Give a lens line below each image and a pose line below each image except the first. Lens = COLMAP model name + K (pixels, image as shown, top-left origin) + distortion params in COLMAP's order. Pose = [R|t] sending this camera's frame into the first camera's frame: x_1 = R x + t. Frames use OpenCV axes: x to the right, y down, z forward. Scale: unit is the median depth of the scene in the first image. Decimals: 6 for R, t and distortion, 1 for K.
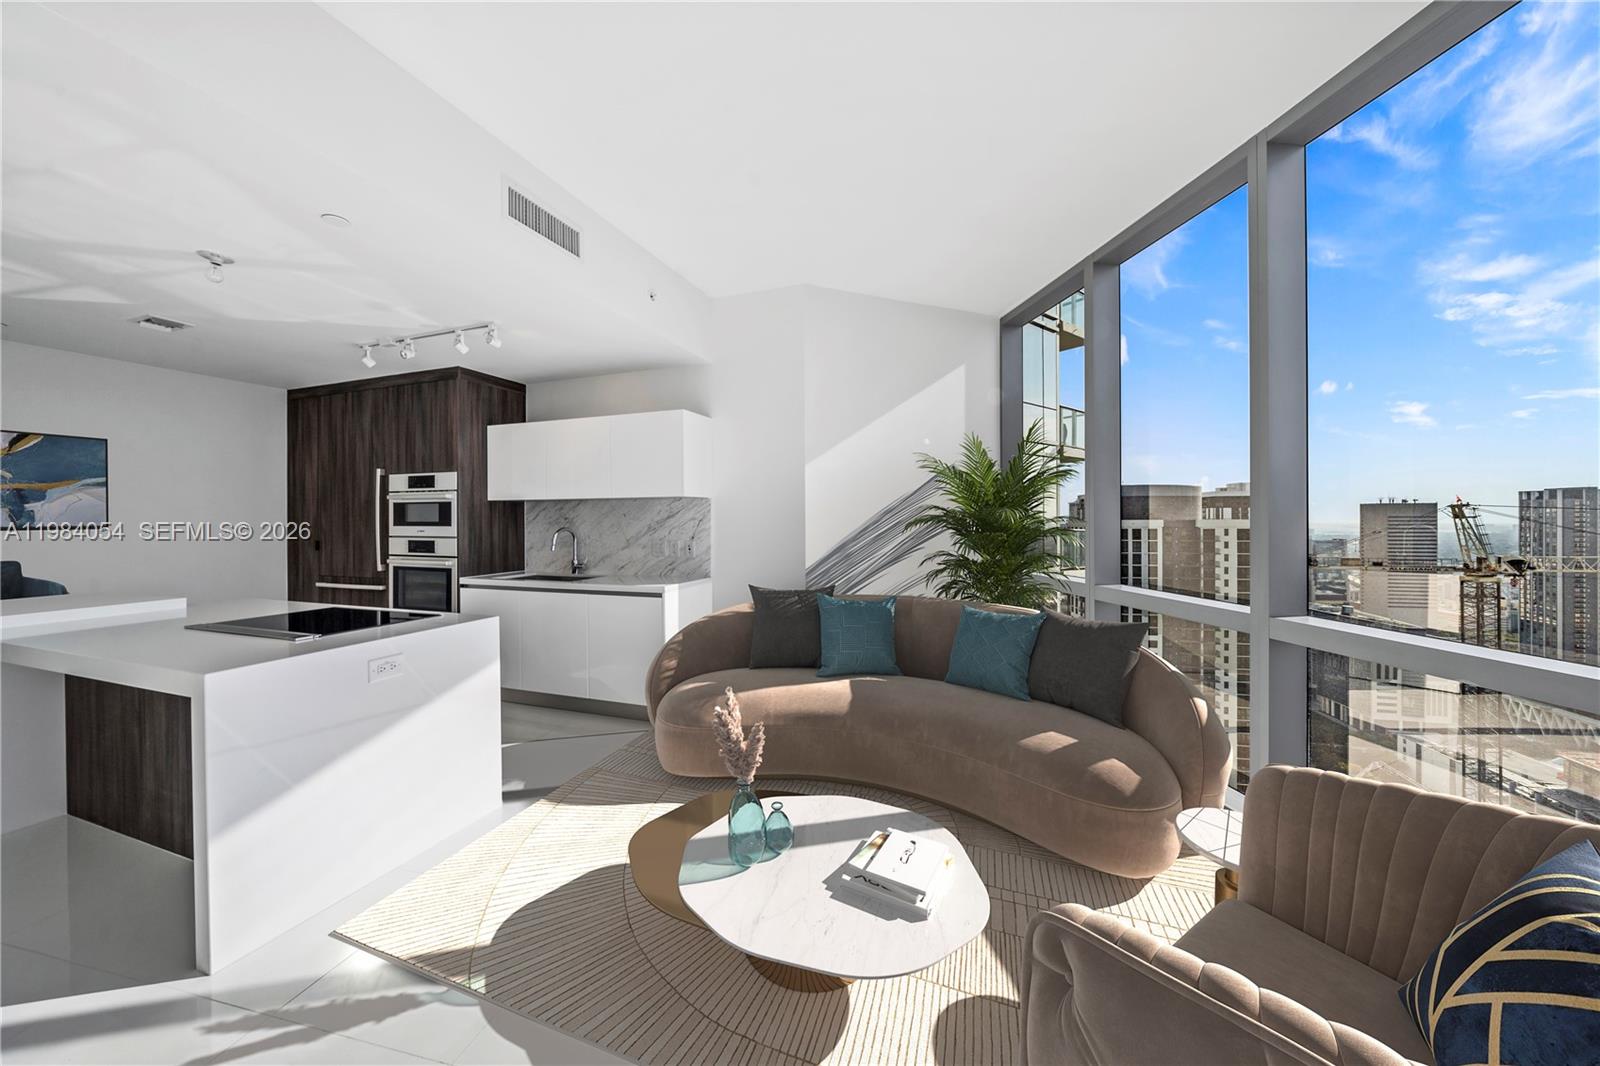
lens RADIAL K [[553.9, 0, 794.0], [0, 553.9, 529.1], [0, 0, 1]] dist [-0.000145, 0.000052]
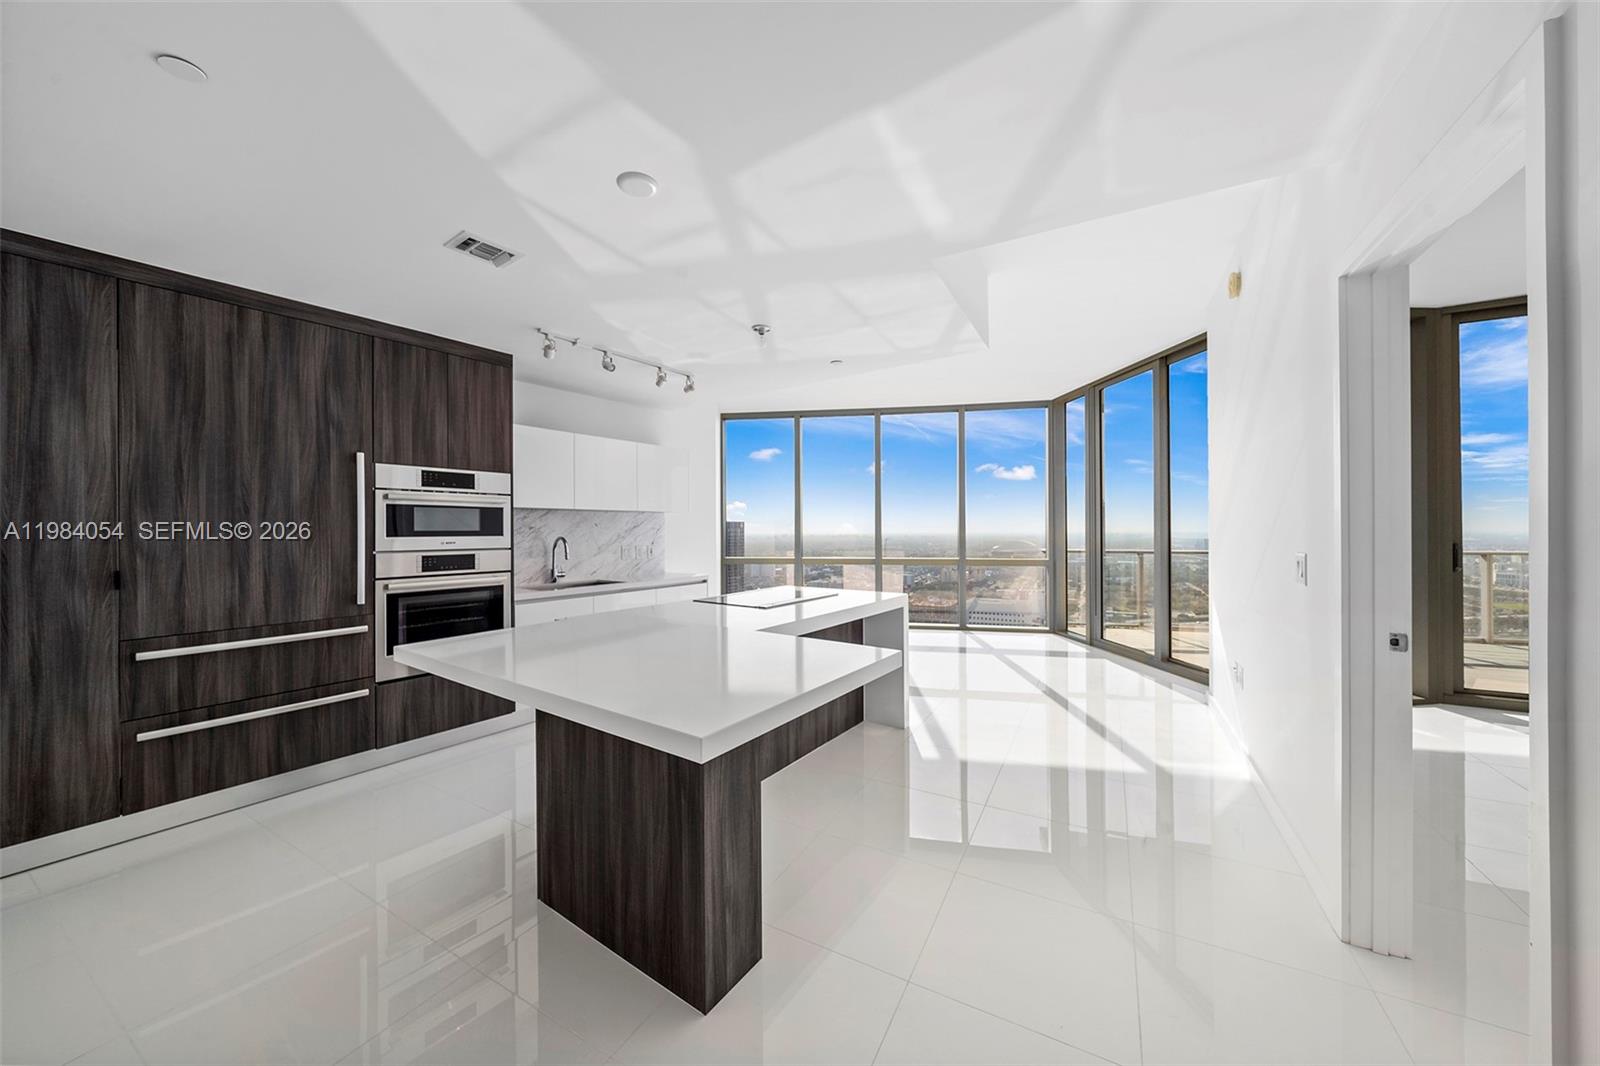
lens RADIAL K [[553.9, 0, 794.0], [0, 553.9, 529.1], [0, 0, 1]] dist [-0.000145, 0.000052]
pose [[0.288331, 0.002834, 0.957527, -1.260360], [0.023915, 0.999662, -0.010160, 0.003942], [-0.957232, 0.025828, 0.288166, 0.302872]]
